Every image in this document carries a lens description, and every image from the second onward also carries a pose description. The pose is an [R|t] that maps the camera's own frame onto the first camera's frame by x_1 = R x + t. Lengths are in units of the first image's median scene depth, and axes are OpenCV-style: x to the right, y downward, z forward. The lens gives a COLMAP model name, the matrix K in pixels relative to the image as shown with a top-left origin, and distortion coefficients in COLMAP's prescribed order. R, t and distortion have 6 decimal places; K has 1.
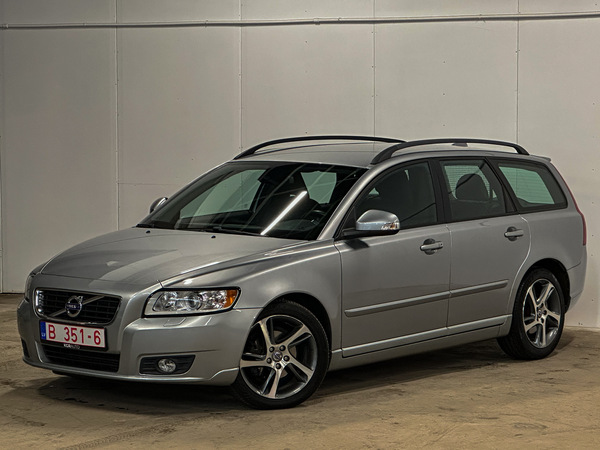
lens RADIAL K [[1739.5, 0, 298.2], [0, 1739.5, 224.2], [0, 0, 1]] dist [0.120424, 0.000000]
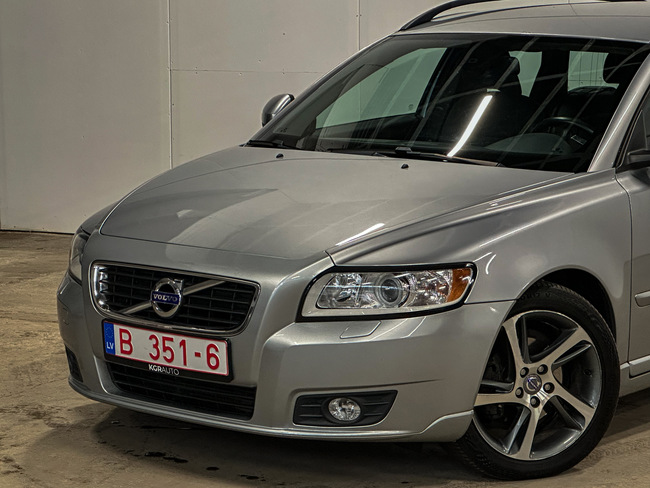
lens RADIAL K [[1932.7, 0, 325.7], [0, 1932.7, 242.8], [0, 0, 1]] dist [-0.158202, 0.000000]
pose [[0.999855, -0.005779, 0.016026, -0.087428], [0.004695, 0.997751, 0.066869, -0.010406], [-0.016377, -0.066784, 0.997633, 0.390648]]
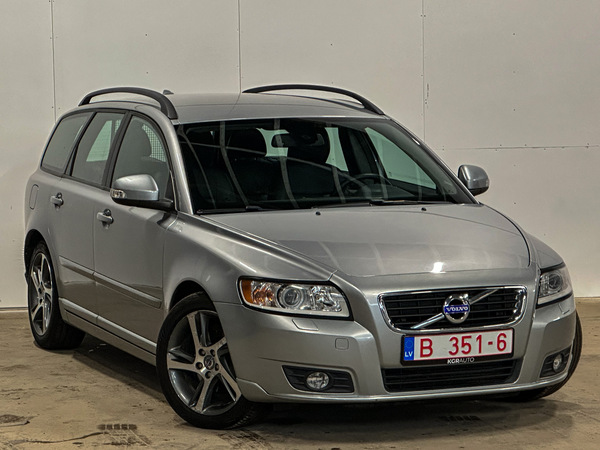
lens RADIAL K [[1992.3, 0, 300.5], [0, 1992.3, 226.2], [0, 0, 1]] dist [-0.071034, 0.000000]
pose [[0.438933, -0.087628, 0.894237, -0.929138], [0.073214, 0.995412, 0.061606, -0.047435], [-0.895532, 0.038430, 0.443334, 0.666817]]
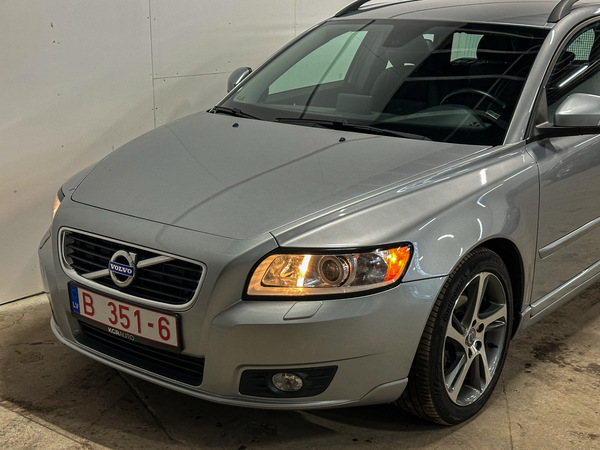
lens RADIAL K [[901.9, 0, 311.3], [0, 901.9, 229.9], [0, 0, 1]] dist [0.153056, 0.000000]
pose [[0.999022, -0.004512, 0.043979, -0.077676], [-0.003765, 0.982479, 0.186334, -0.023093], [-0.044049, -0.186318, 0.981502, 0.691514]]
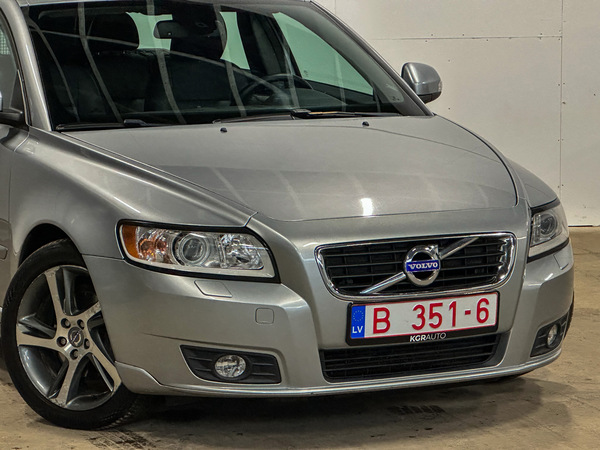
lens RADIAL K [[2205.4, 0, 299.1], [0, 2205.4, 223.6], [0, 0, 1]] dist [-0.110787, 0.000000]
pose [[0.373122, -0.129706, 0.918671, -0.775371], [0.065913, 0.991383, 0.113202, -0.047152], [-0.925438, 0.018314, 0.378456, 0.765462]]
